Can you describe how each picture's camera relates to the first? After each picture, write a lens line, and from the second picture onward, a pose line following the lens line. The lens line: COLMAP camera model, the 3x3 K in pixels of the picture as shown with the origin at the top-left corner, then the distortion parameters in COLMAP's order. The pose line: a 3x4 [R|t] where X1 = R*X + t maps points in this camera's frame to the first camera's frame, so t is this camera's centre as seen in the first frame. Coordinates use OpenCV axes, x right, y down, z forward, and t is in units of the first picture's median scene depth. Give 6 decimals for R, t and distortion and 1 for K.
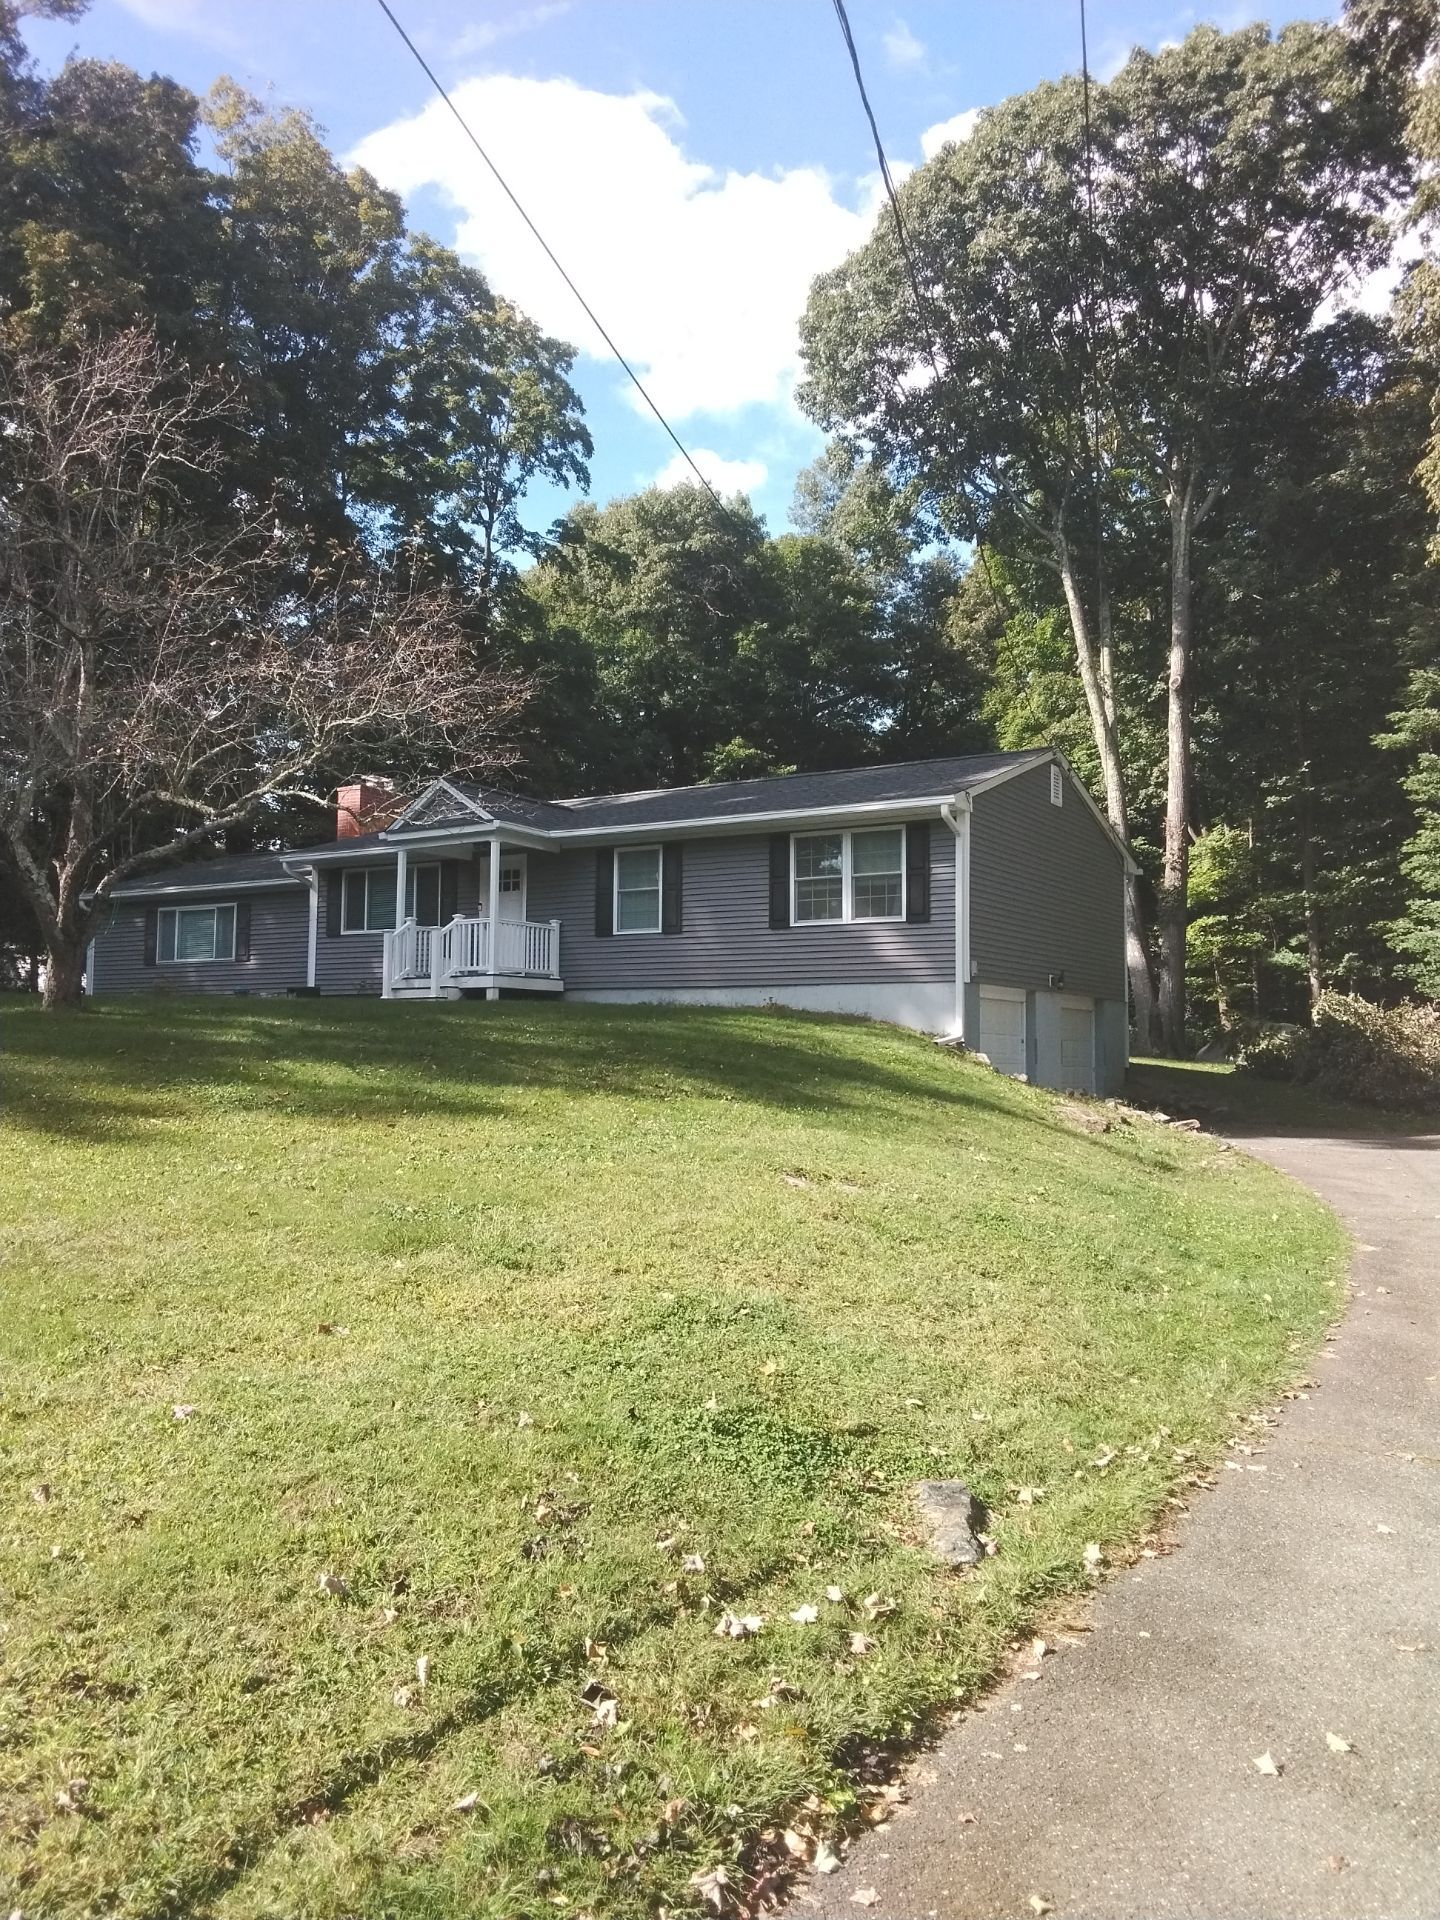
lens RADIAL K [[1538.1, 0, 720.0], [0, 1538.1, 960.0], [0, 0, 1]] dist [0.342155, -0.000814]
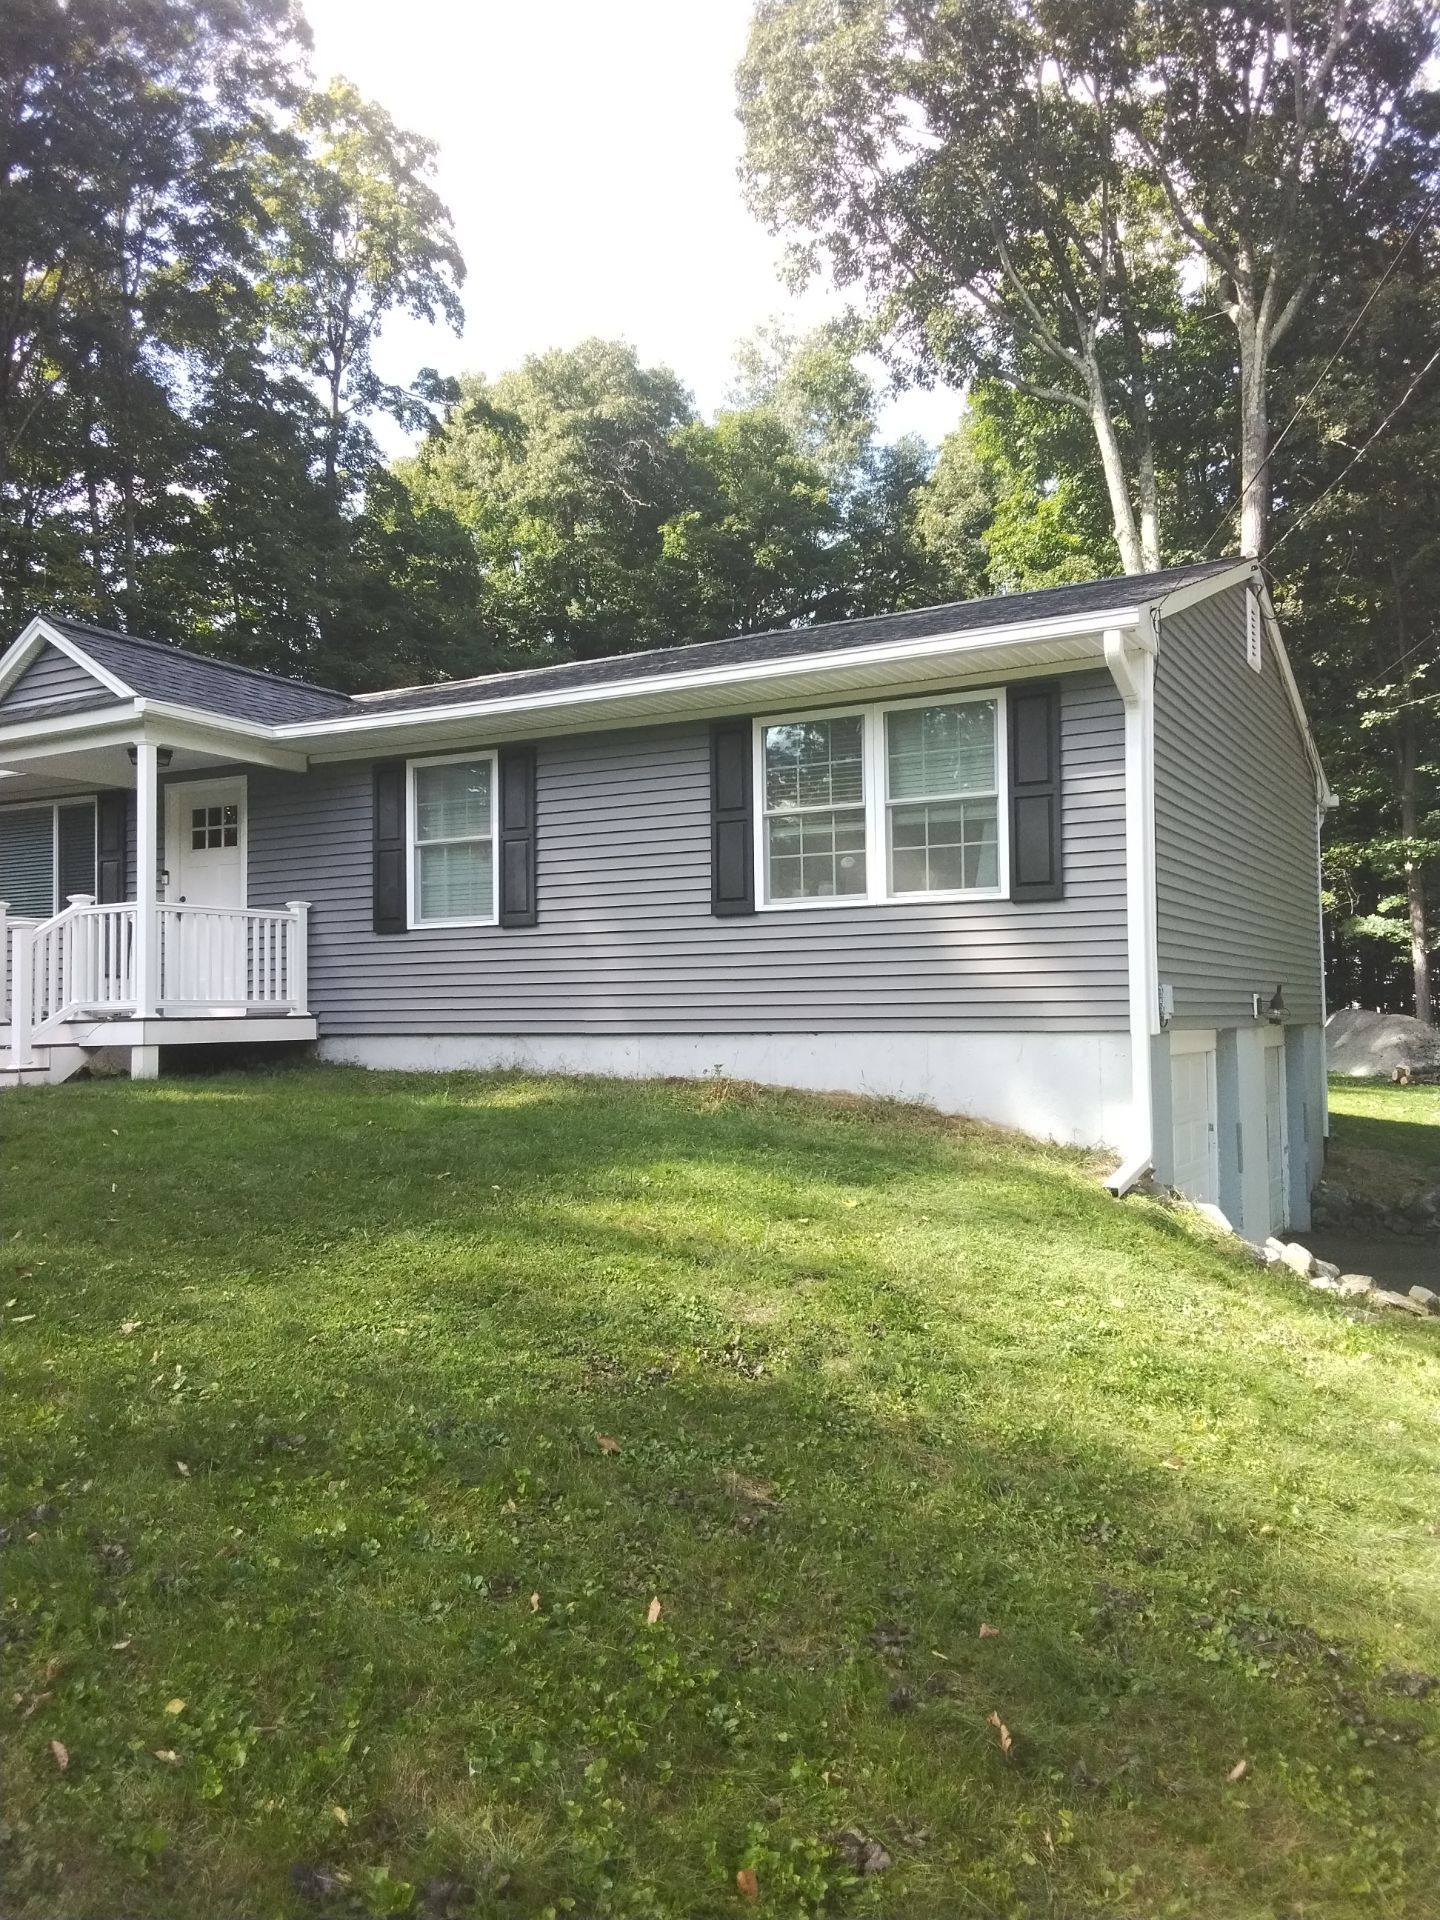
lens RADIAL K [[1518.8, 0, 679.6], [0, 1518.8, 984.0], [0, 0, 1]] dist [0.049681, -0.004325]
pose [[0.999782, -0.016134, 0.013255, 0.007044], [0.015548, 0.998948, 0.043137, -0.009386], [-0.013937, -0.042922, 0.998981, 0.248321]]
